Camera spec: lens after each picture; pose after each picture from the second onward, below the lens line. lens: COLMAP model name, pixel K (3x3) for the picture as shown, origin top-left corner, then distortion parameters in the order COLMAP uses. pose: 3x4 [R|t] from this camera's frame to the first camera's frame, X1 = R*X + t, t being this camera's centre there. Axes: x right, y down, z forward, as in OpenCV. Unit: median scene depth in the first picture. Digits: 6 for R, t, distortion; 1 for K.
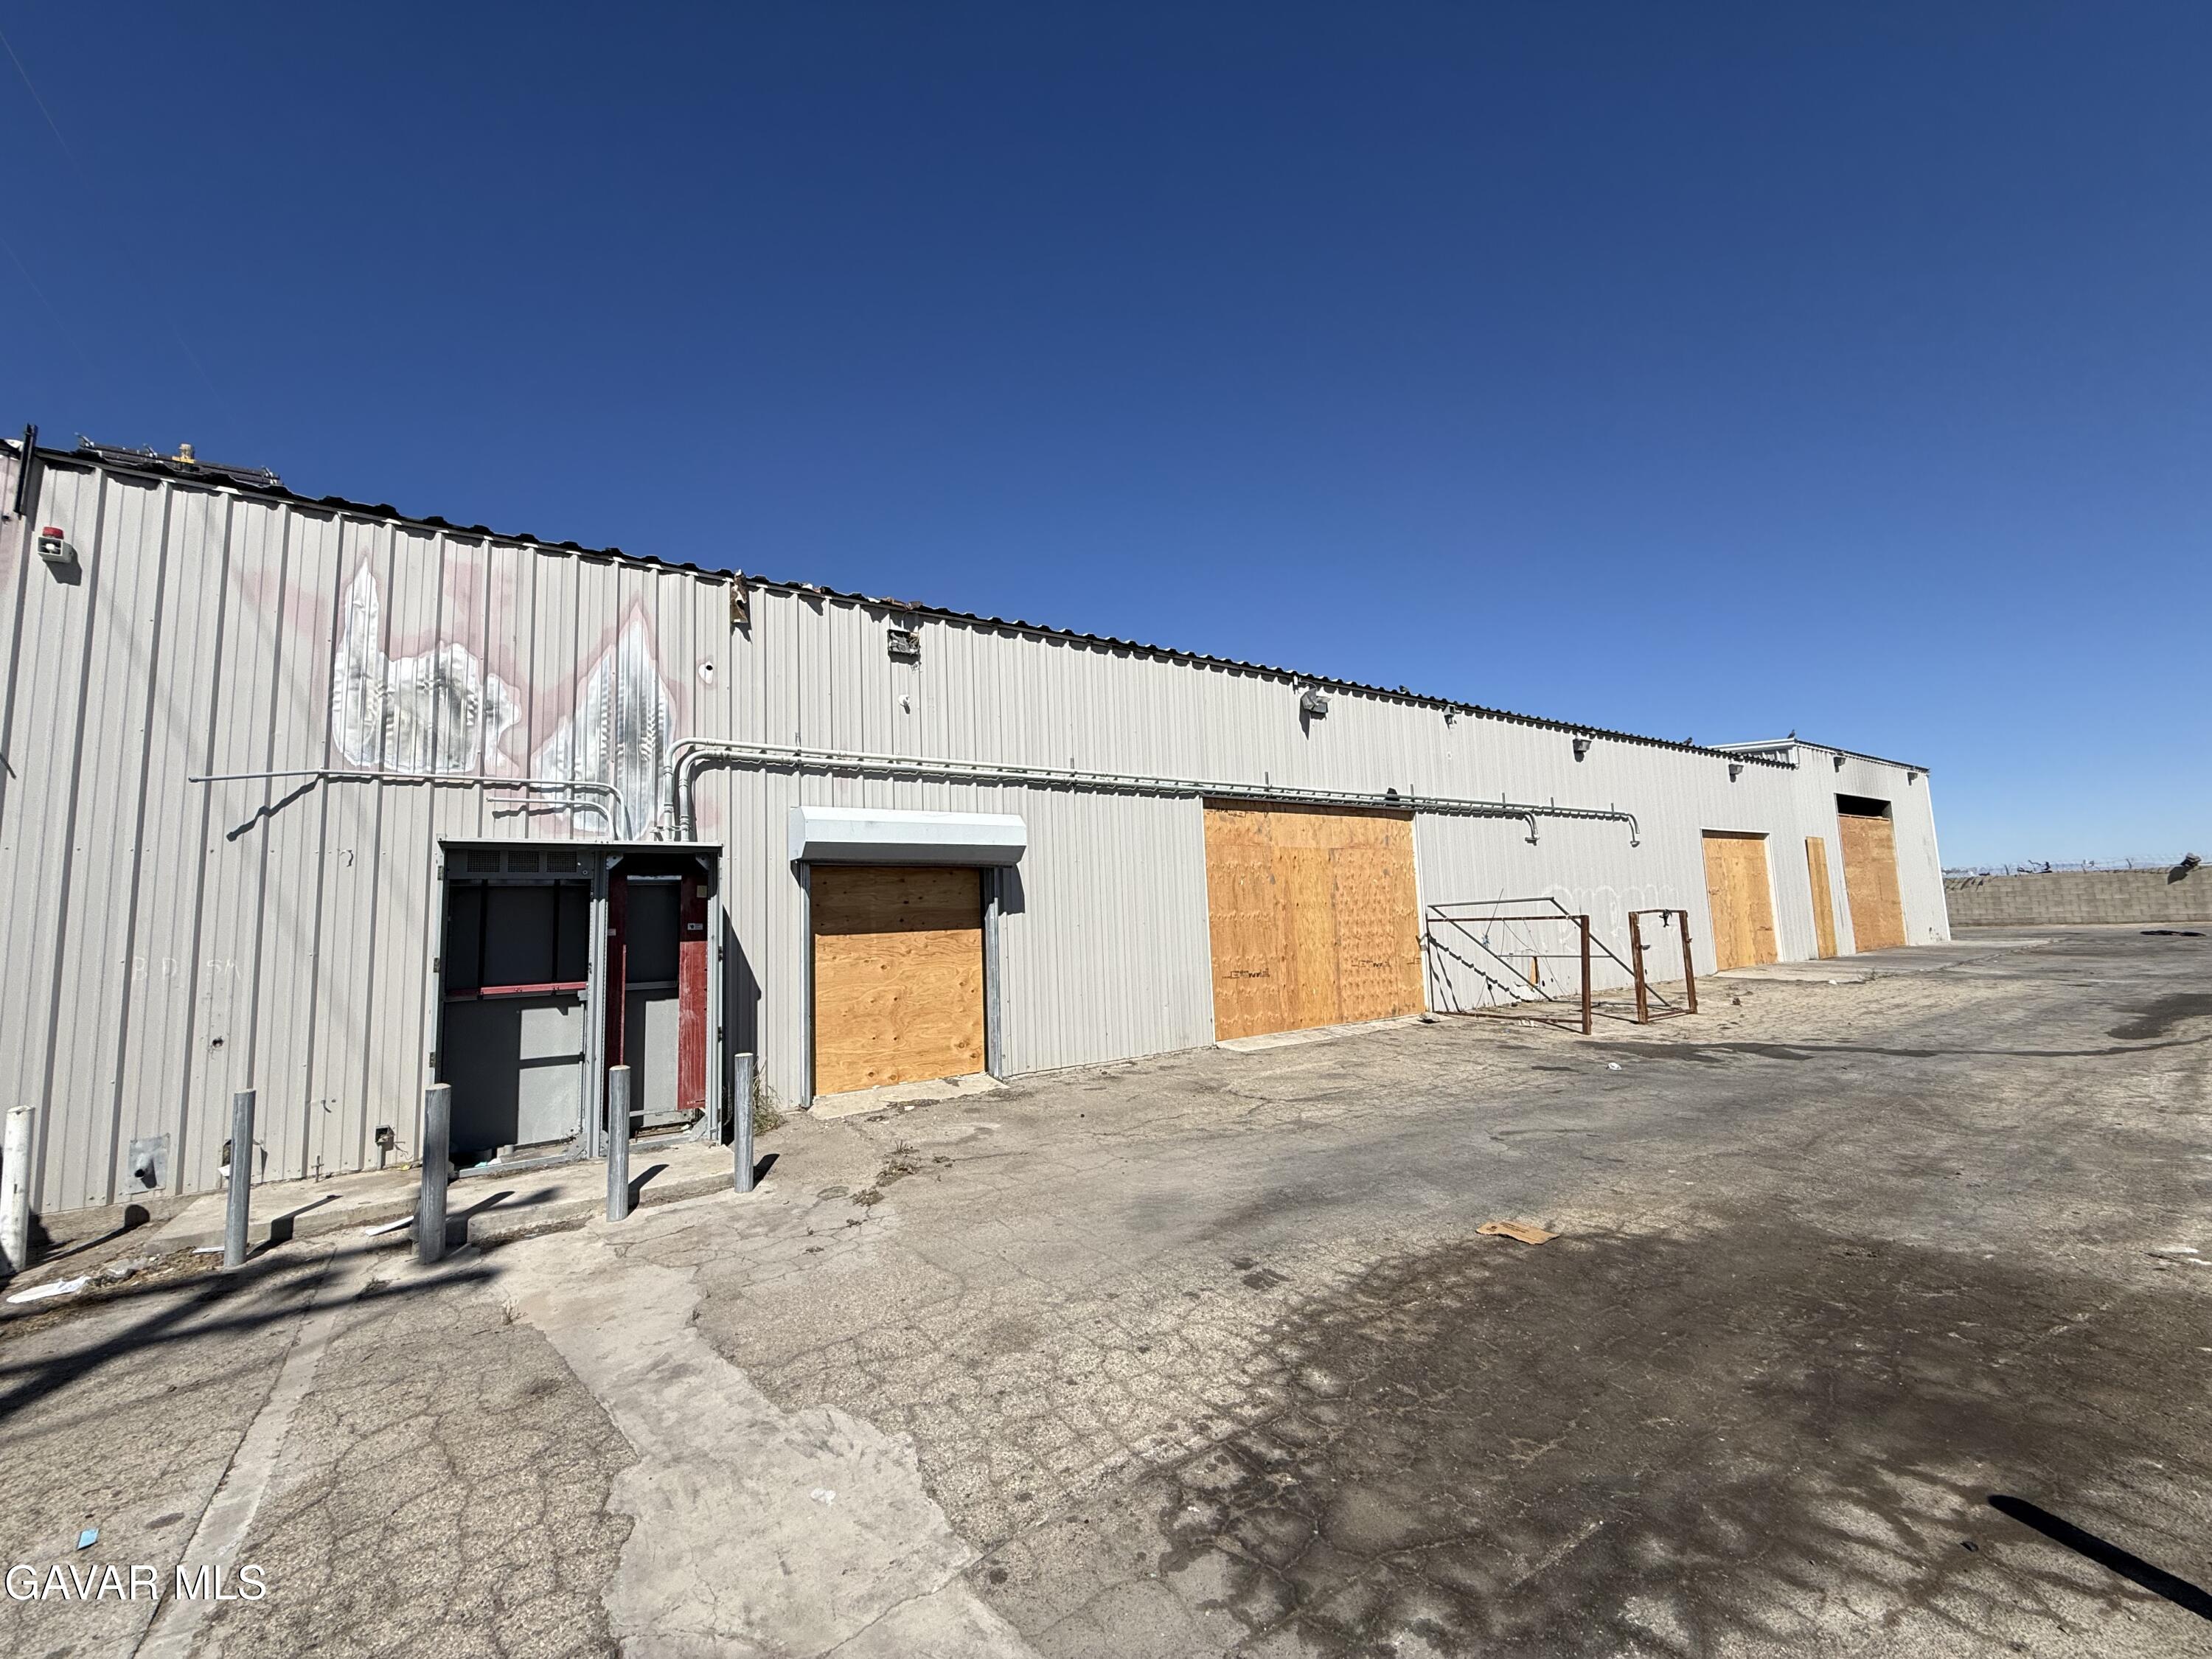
lens RADIAL K [[883.0, 0, 1106.0], [0, 883.0, 829.5], [0, 0, 1]] dist [0.000313, 0.000152]
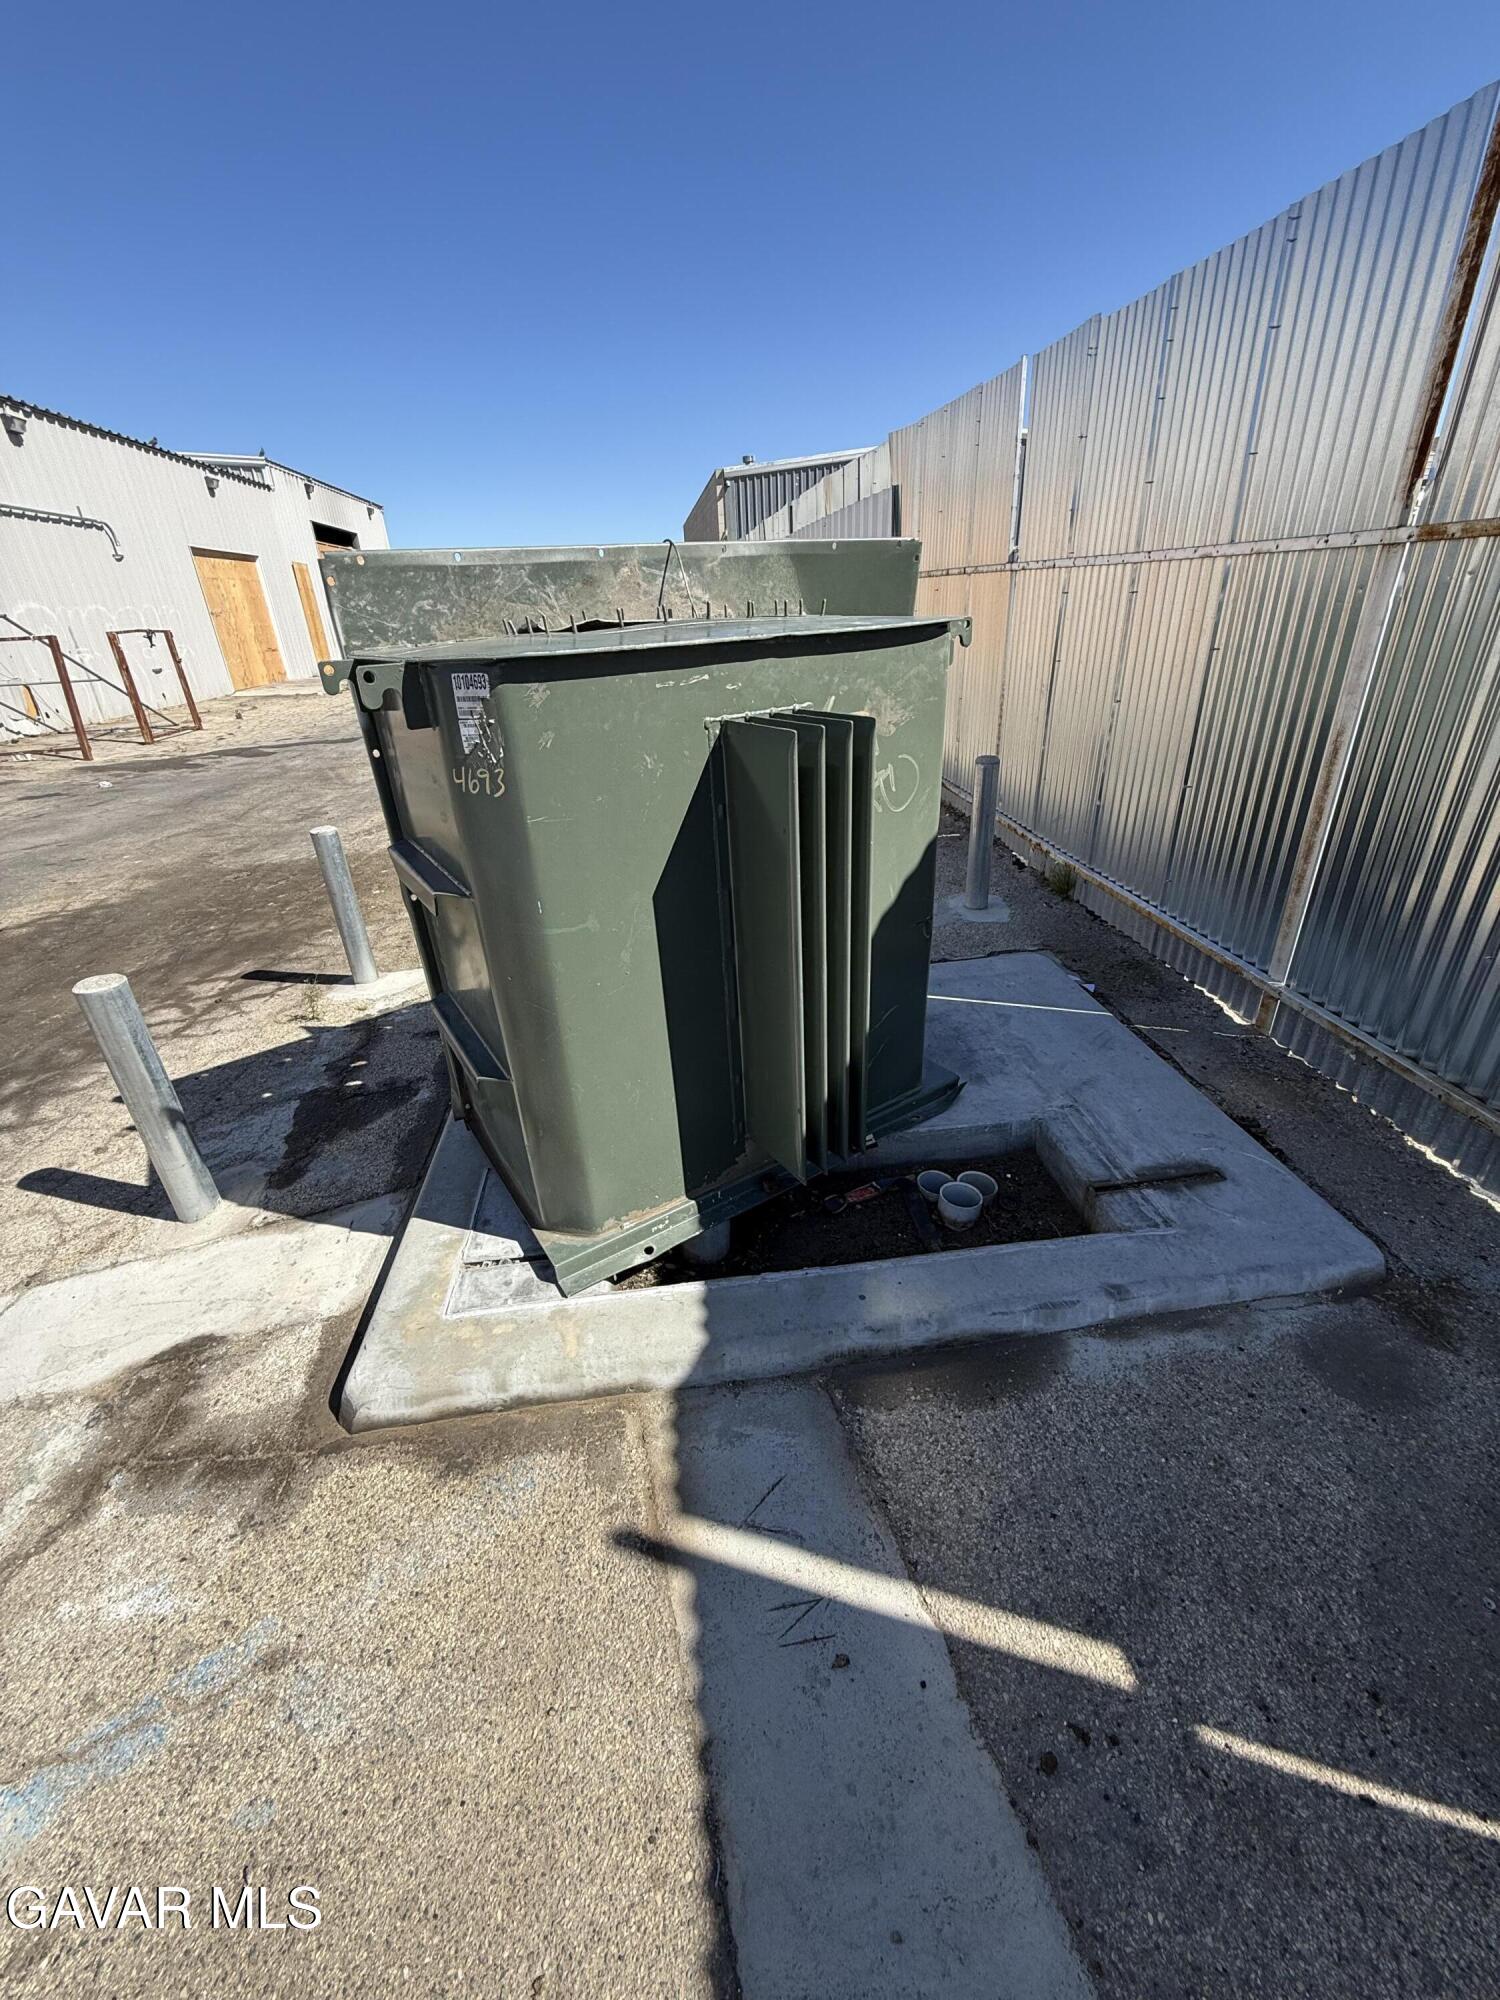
lens RADIAL K [[798.4, 0, 746.7], [0, 798.4, 995.6], [0, 0, 1]] dist [0.000313, 0.000152]
pose [[0.458602, -0.374453, 0.805897, 0.050845], [-0.068319, 0.889345, 0.452104, -0.000150], [-0.886012, -0.262394, 0.382273, -0.164392]]
